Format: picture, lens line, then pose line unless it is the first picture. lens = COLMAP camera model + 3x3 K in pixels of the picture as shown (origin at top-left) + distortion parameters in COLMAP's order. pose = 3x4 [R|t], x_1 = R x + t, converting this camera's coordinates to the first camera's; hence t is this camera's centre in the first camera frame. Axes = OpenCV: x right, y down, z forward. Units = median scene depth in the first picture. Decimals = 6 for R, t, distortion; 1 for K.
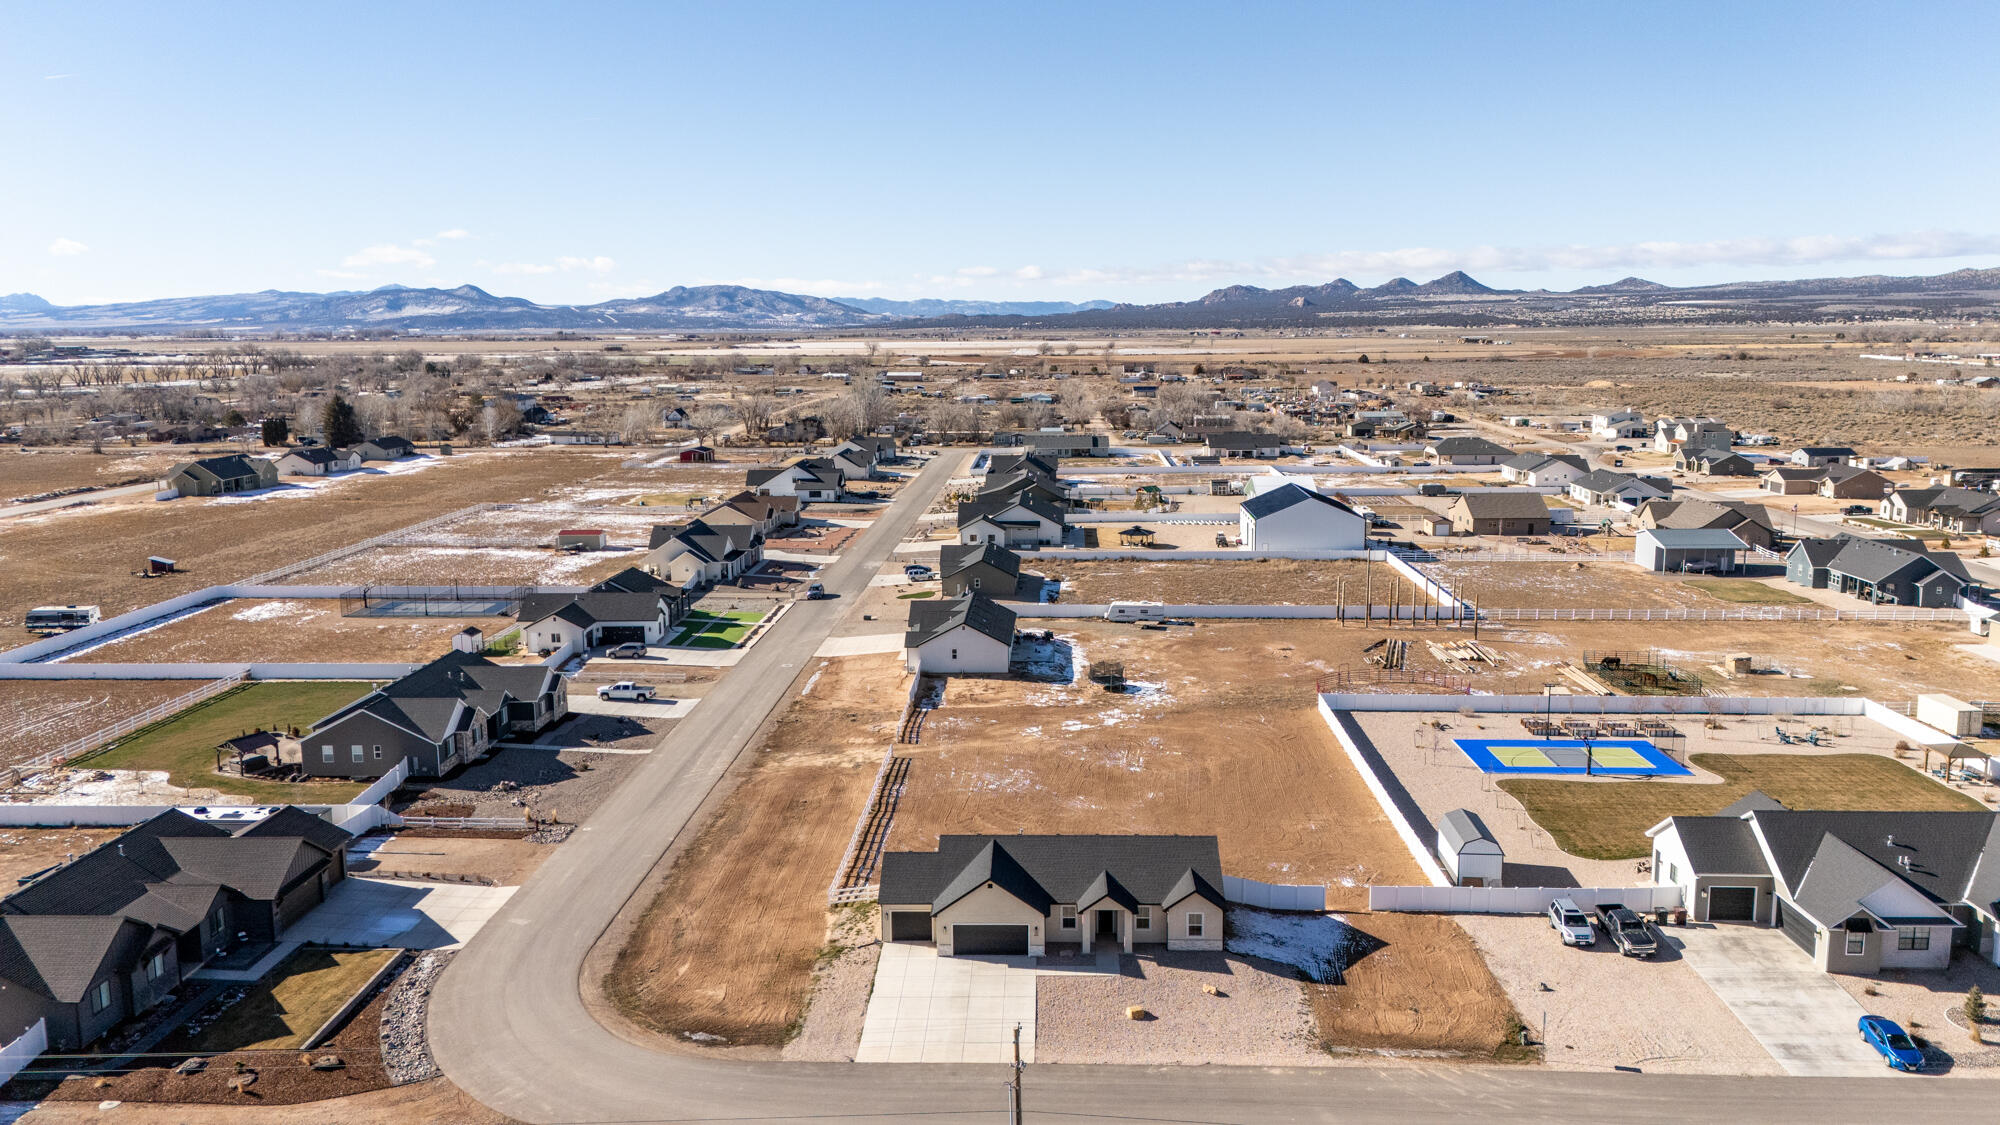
lens RADIAL K [[1449.7, 0, 1000.0], [0, 1449.7, 562.5], [0, 0, 1]] dist [0.099038, -0.102344]
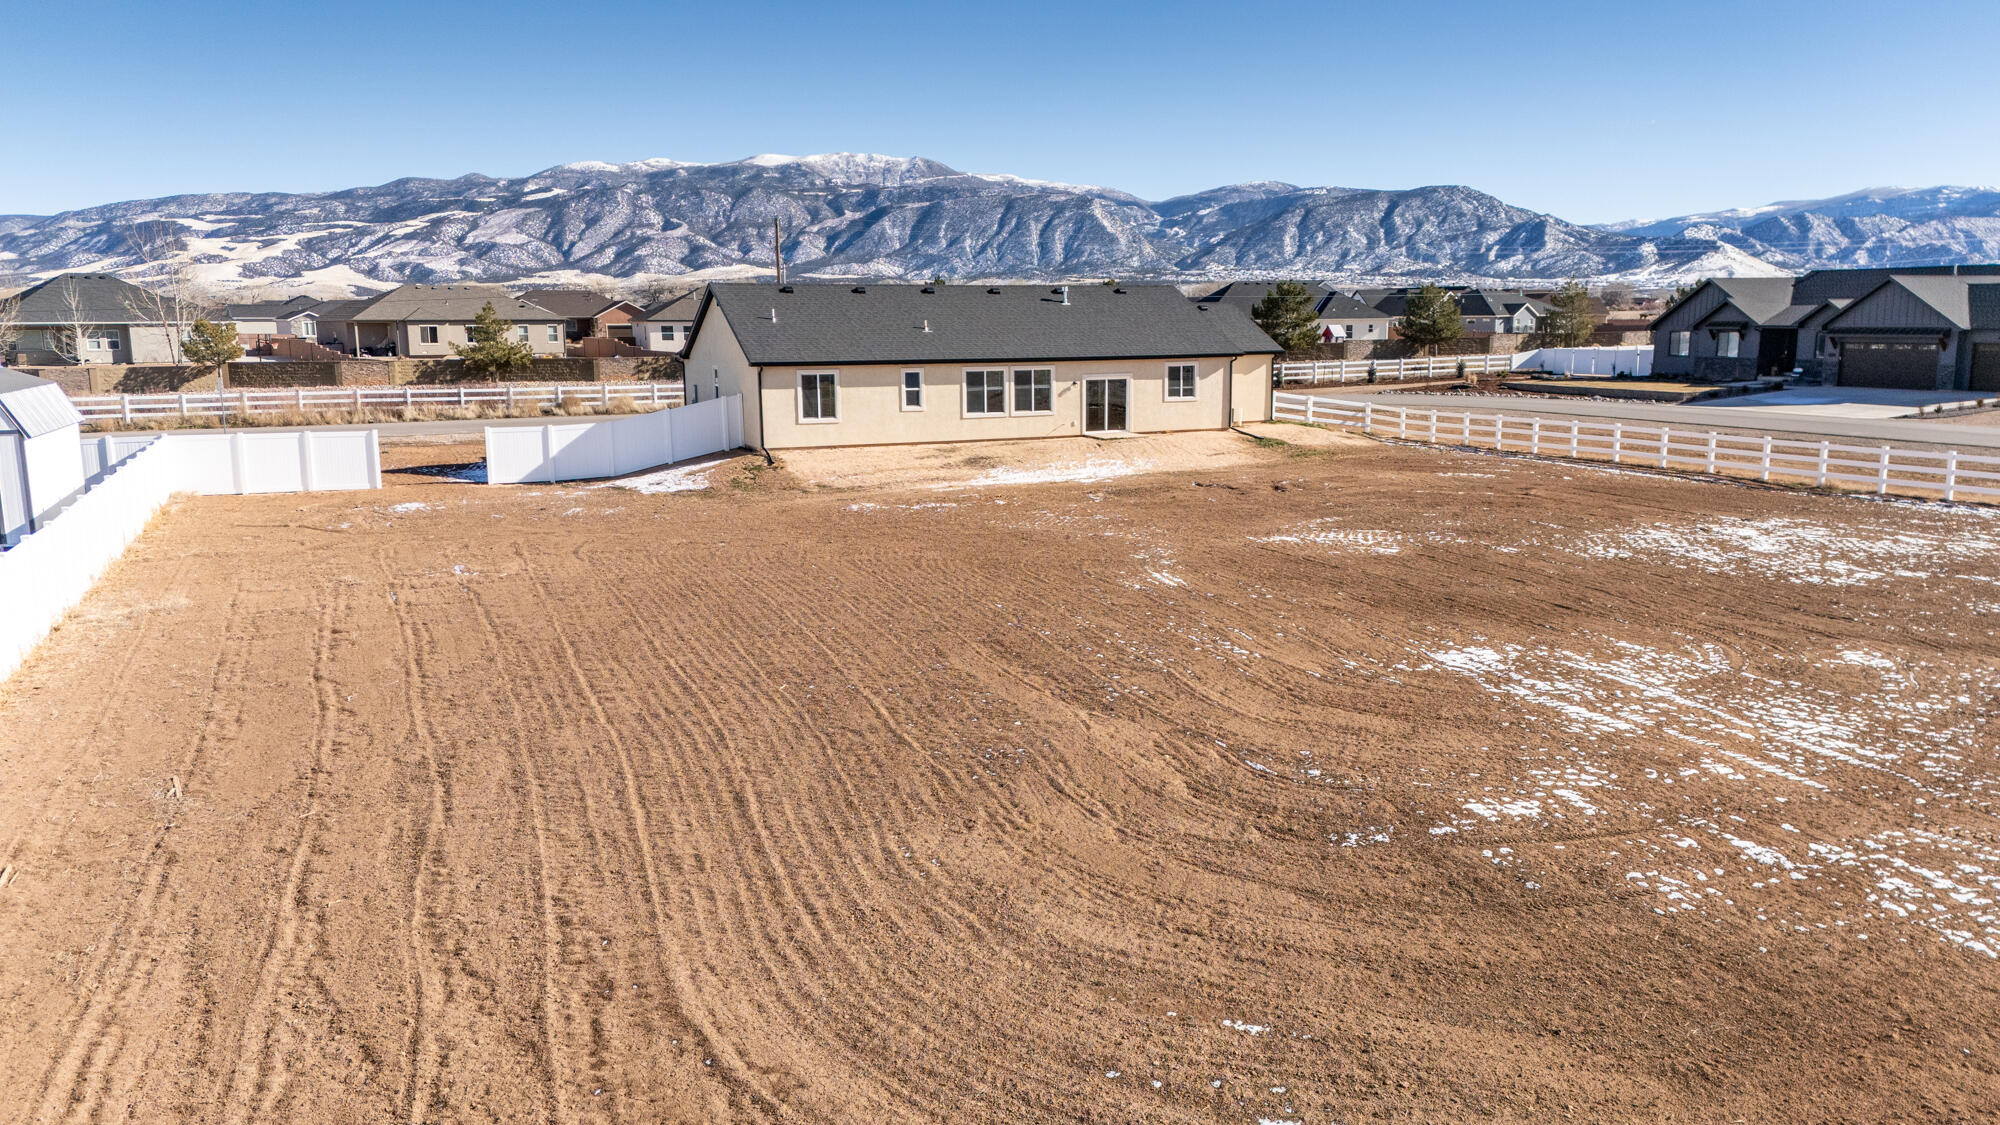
lens RADIAL K [[1449.7, 0, 1000.0], [0, 1449.7, 562.5], [0, 0, 1]] dist [0.099038, -0.102344]
pose [[-0.895408, 0.091056, -0.435836, 0.198605], [-0.059960, 0.945288, 0.320679, 0.075588], [0.441190, 0.313272, -0.840959, 1.037652]]
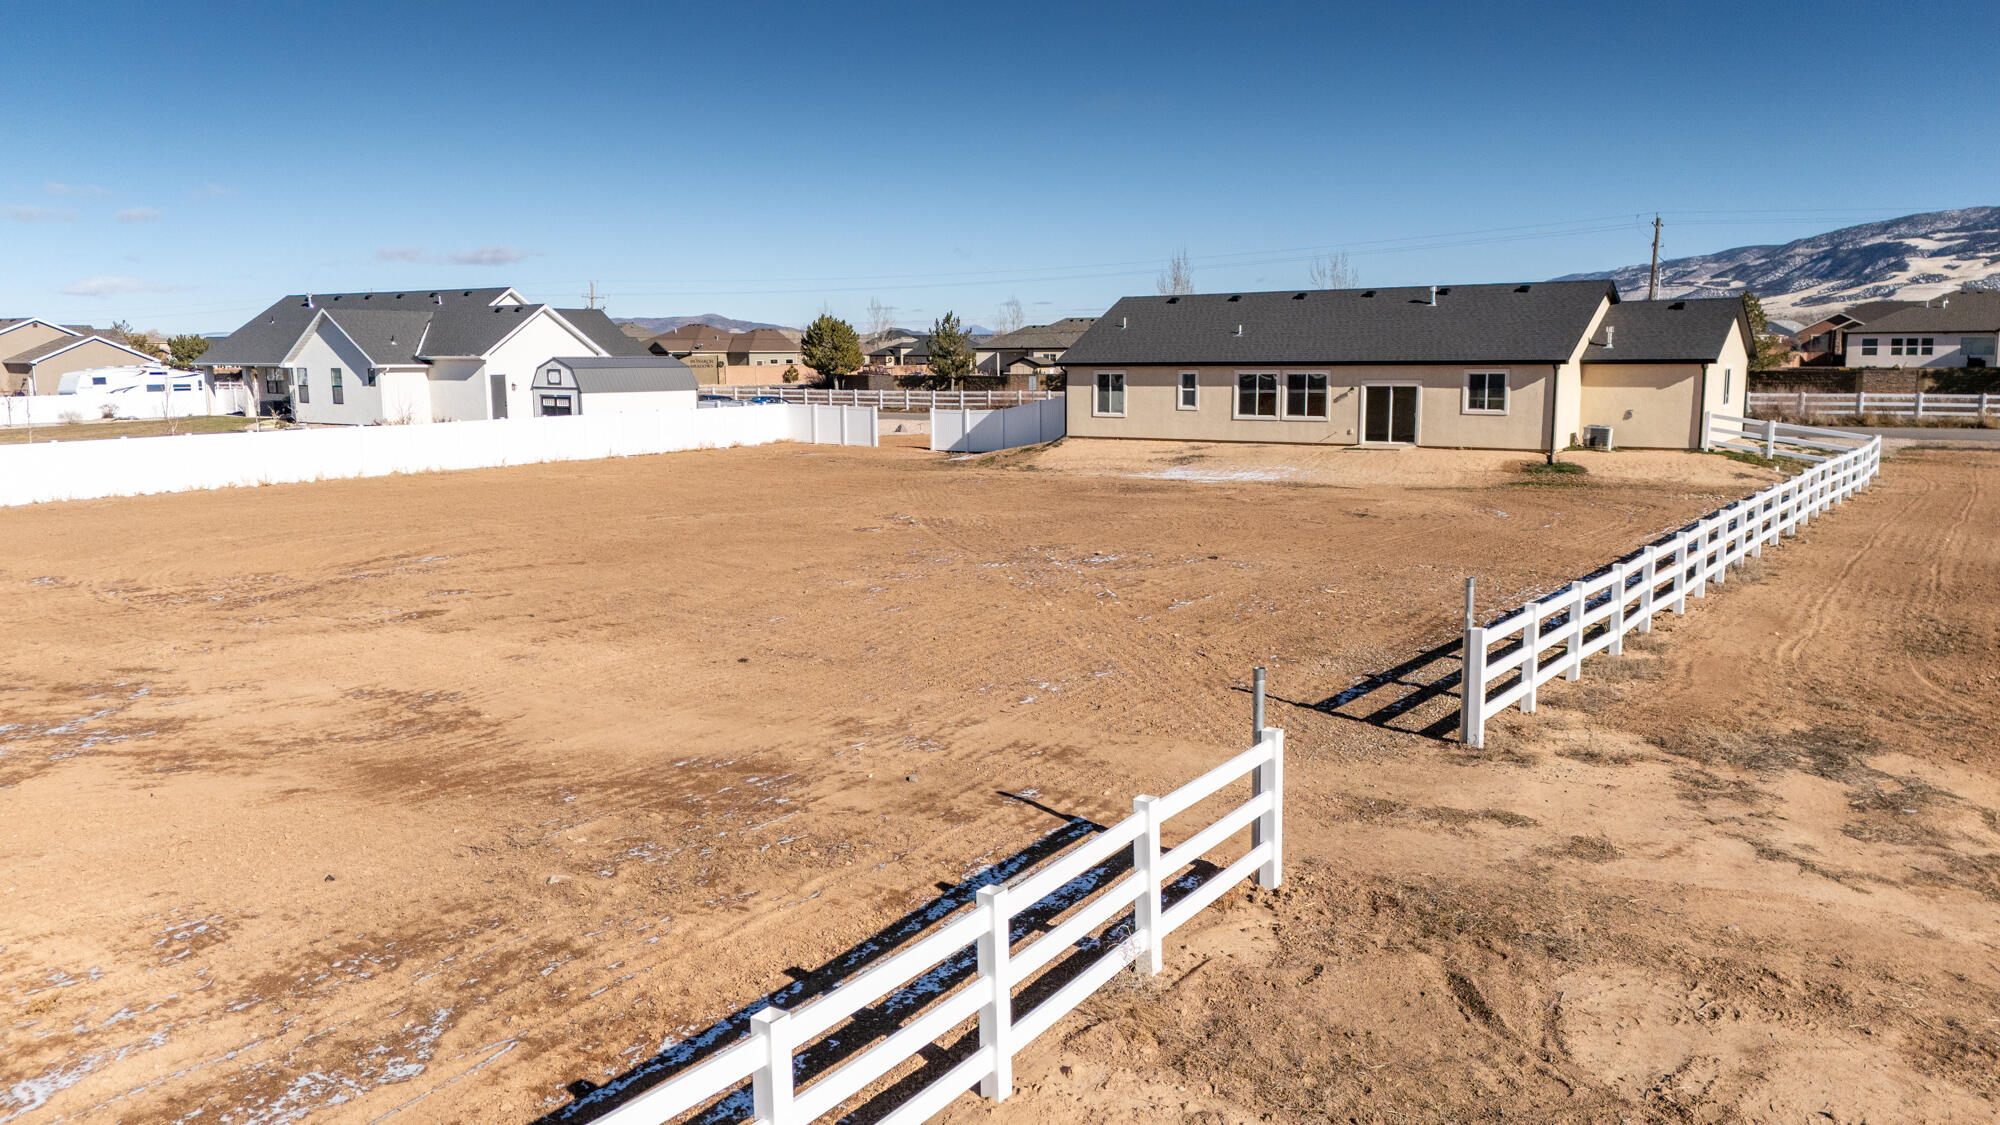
lens RADIAL K [[1449.7, 0, 1000.0], [0, 1449.7, 562.5], [0, 0, 1]] dist [0.099038, -0.102344]
pose [[-0.839890, -0.061580, 0.539253, -0.099676], [0.108887, 0.954227, 0.278559, 0.082539], [-0.531723, 0.292676, -0.794740, 1.056554]]
